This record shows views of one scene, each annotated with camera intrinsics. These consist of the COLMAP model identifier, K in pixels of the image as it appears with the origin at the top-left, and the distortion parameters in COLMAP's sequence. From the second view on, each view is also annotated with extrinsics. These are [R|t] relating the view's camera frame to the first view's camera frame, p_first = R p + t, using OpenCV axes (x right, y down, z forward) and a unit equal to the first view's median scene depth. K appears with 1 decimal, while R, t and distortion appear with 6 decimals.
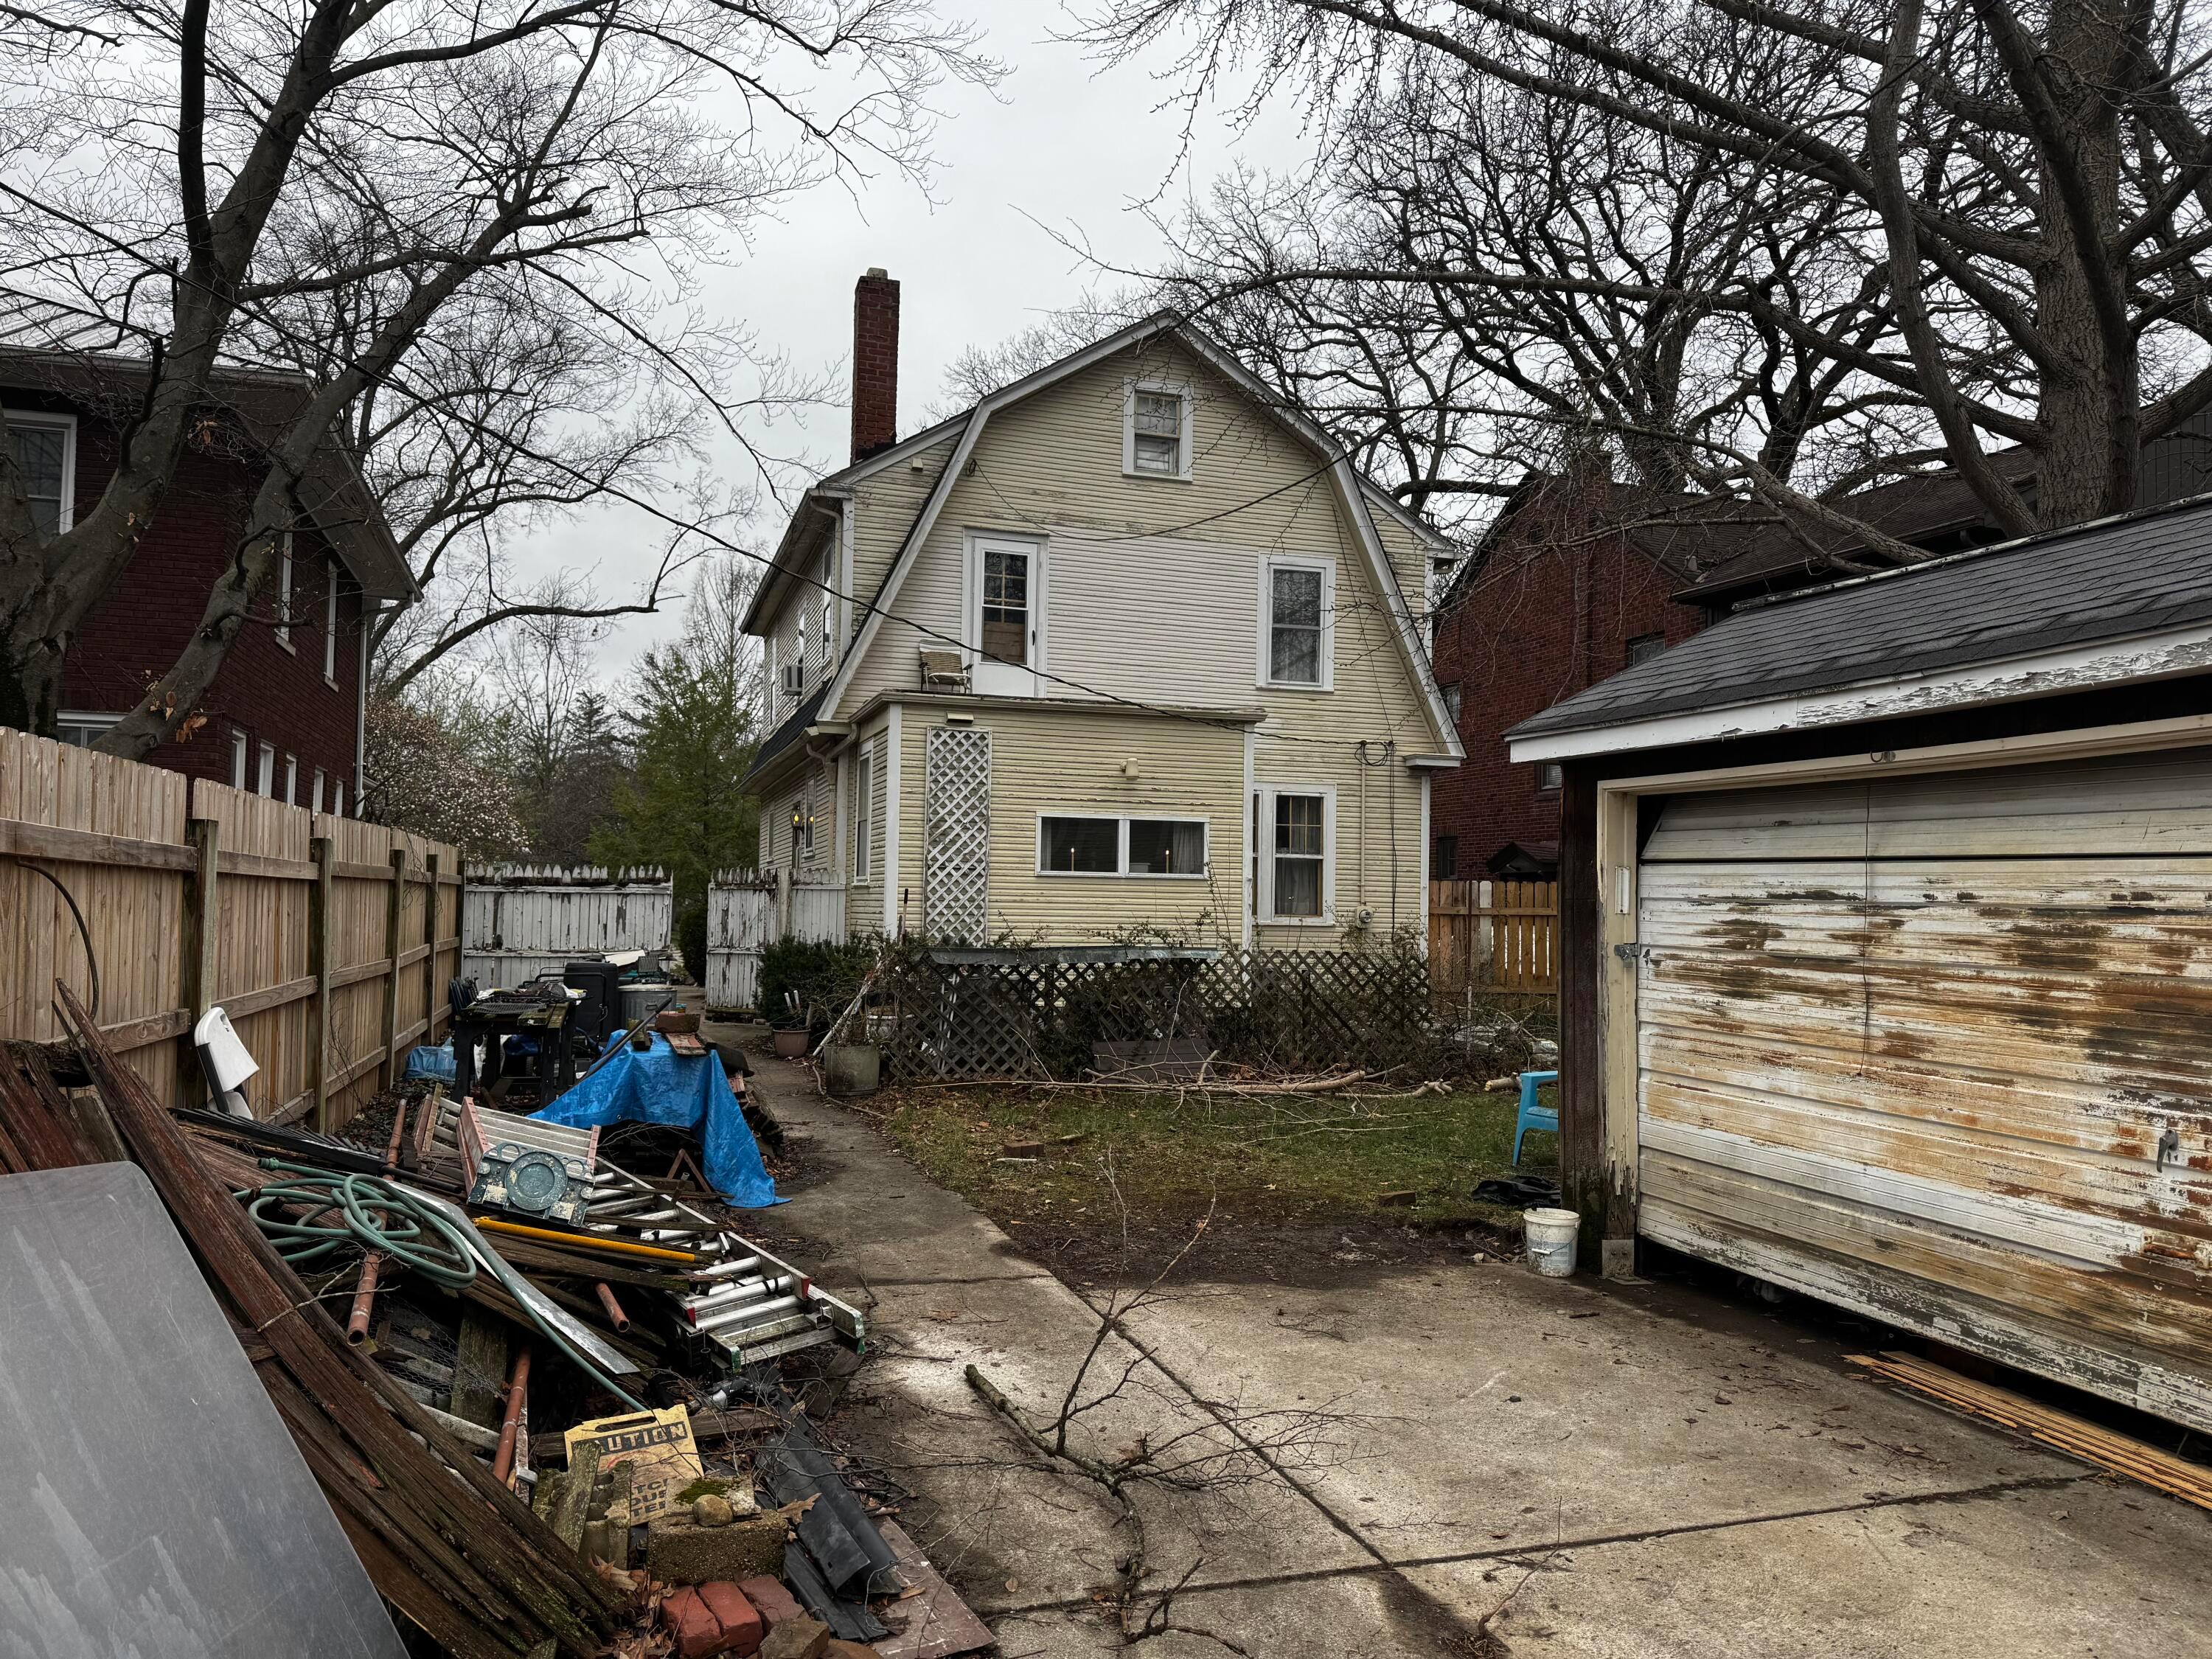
lens RADIAL K [[1544.1, 0, 1106.0], [0, 1544.1, 829.5], [0, 0, 1]] dist [0.117982, -0.150342]
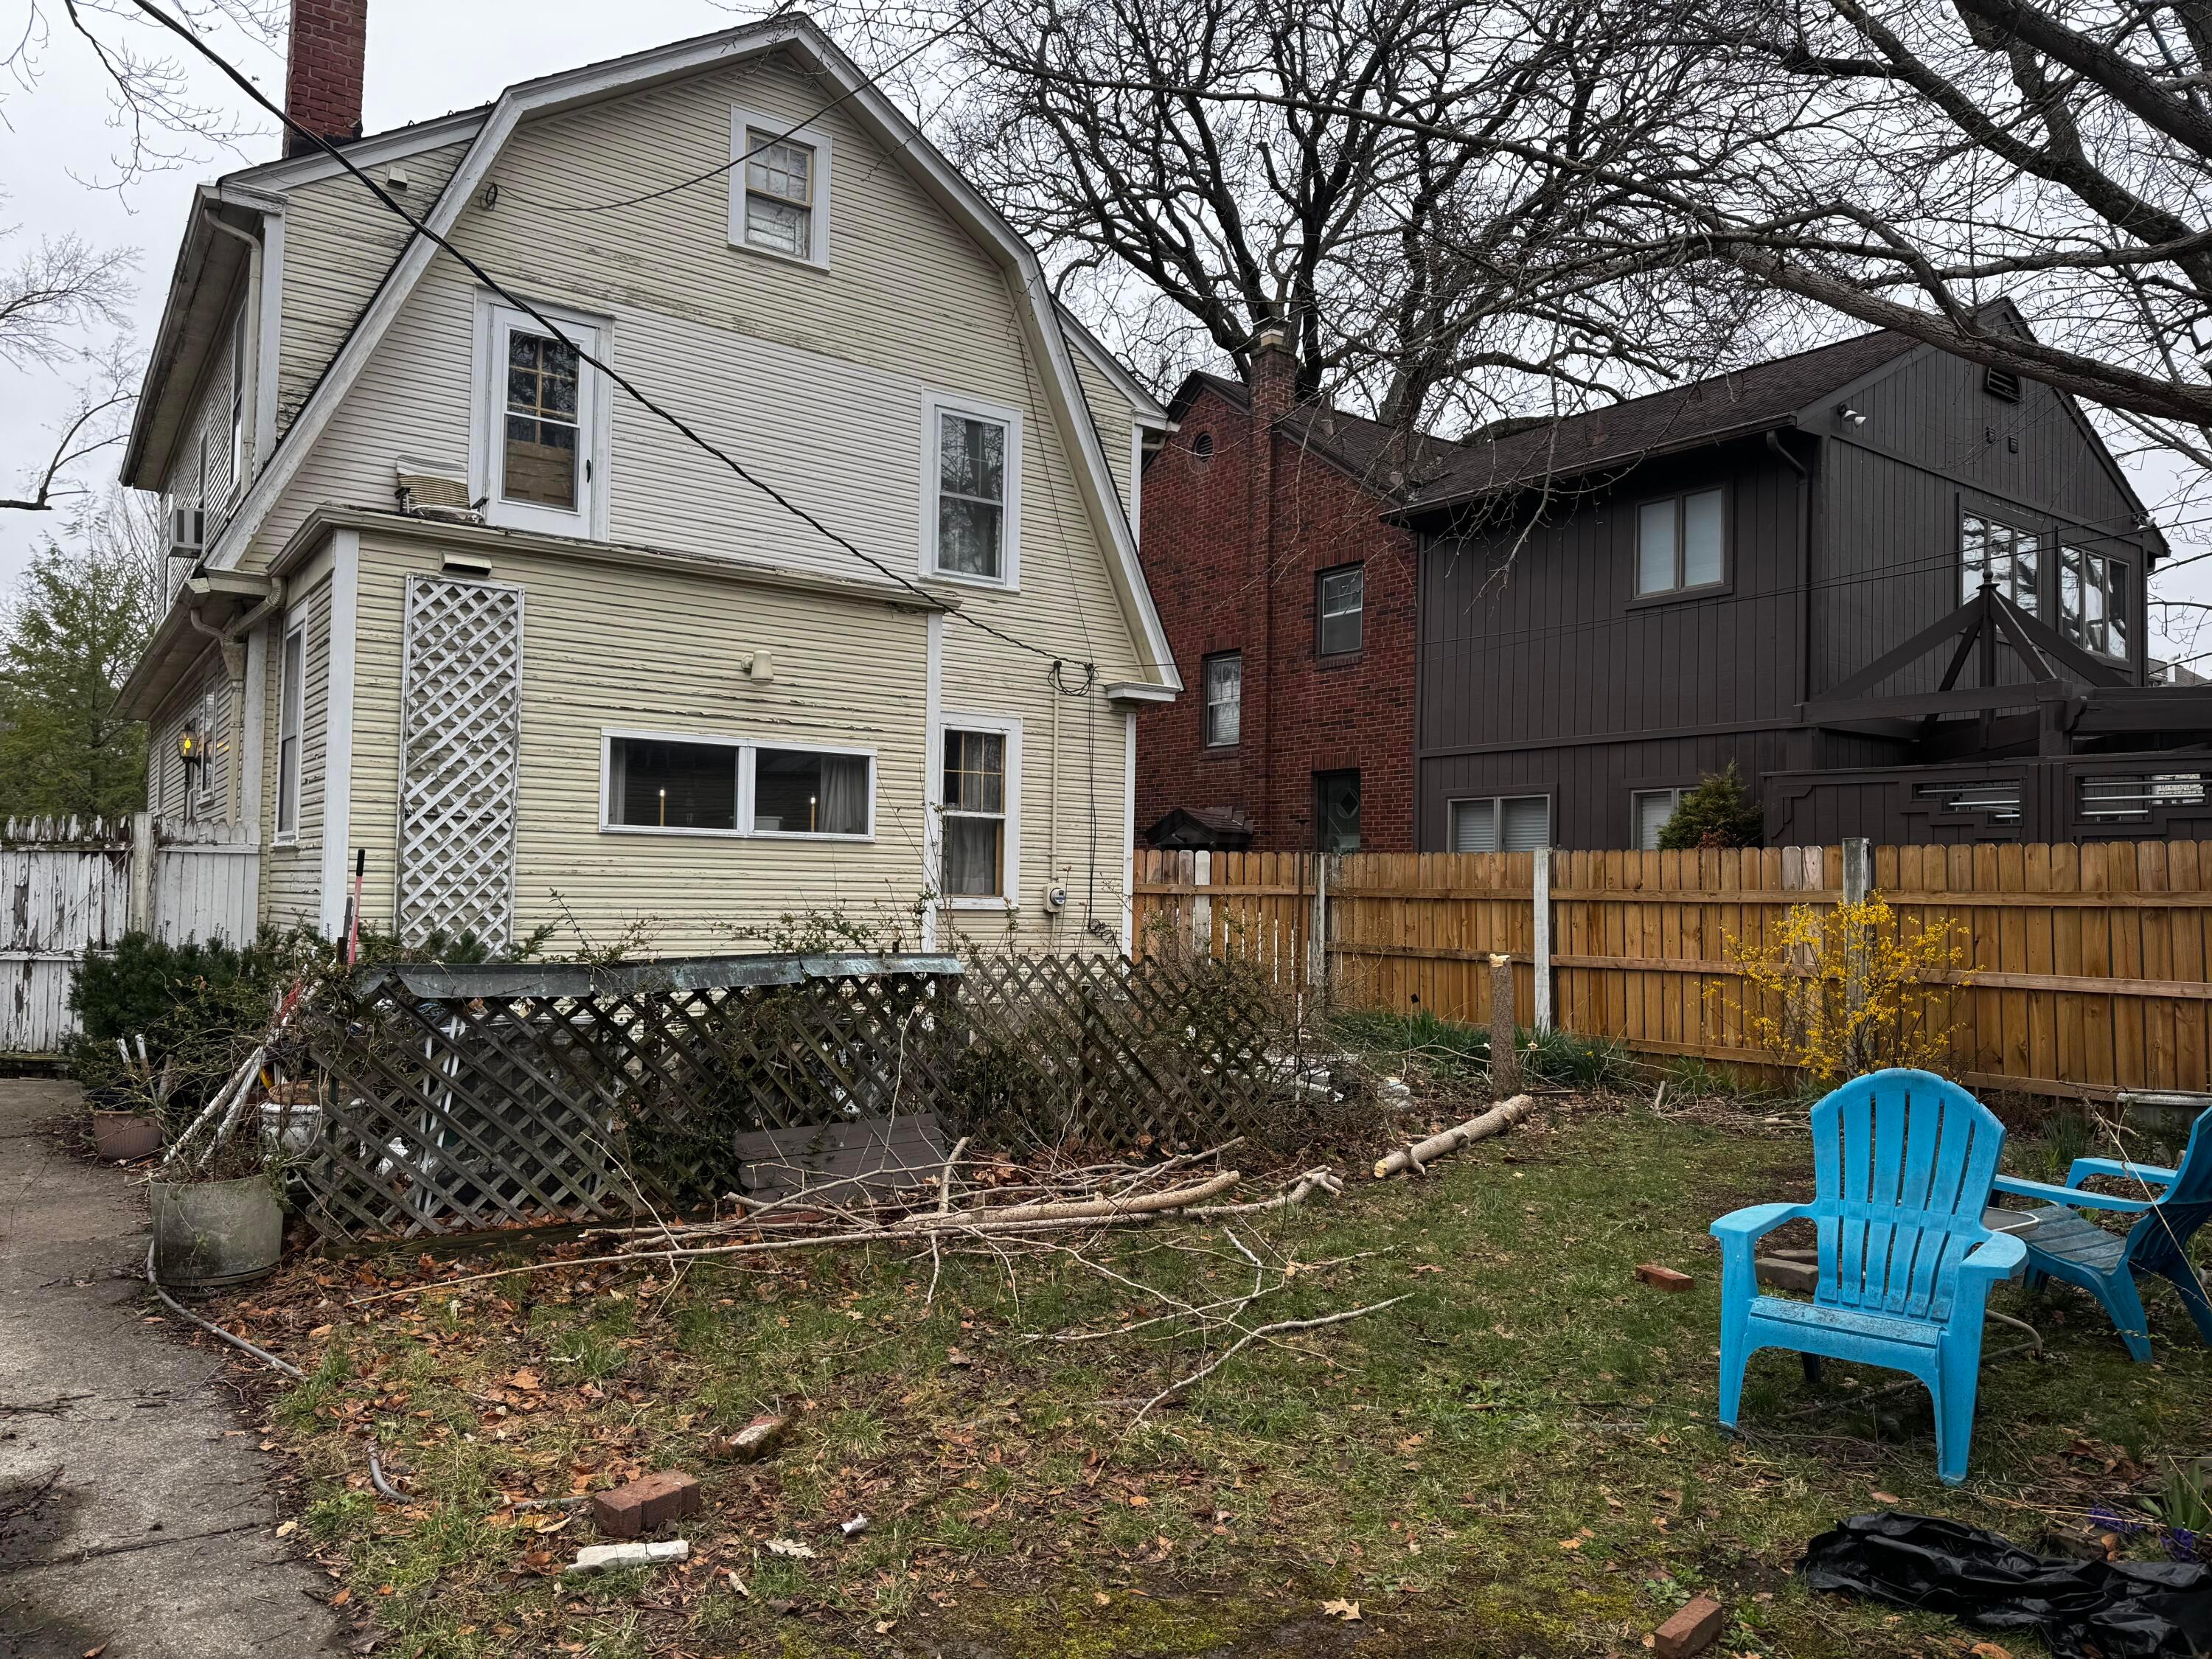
lens RADIAL K [[1570.6, 0, 1106.0], [0, 1570.6, 829.5], [0, 0, 1]] dist [0.093127, -0.151504]
pose [[0.957058, 0.011907, 0.289651, -0.033763], [-0.015825, 0.999812, 0.011187, 0.018064], [-0.289464, -0.015290, 0.957067, 0.329638]]
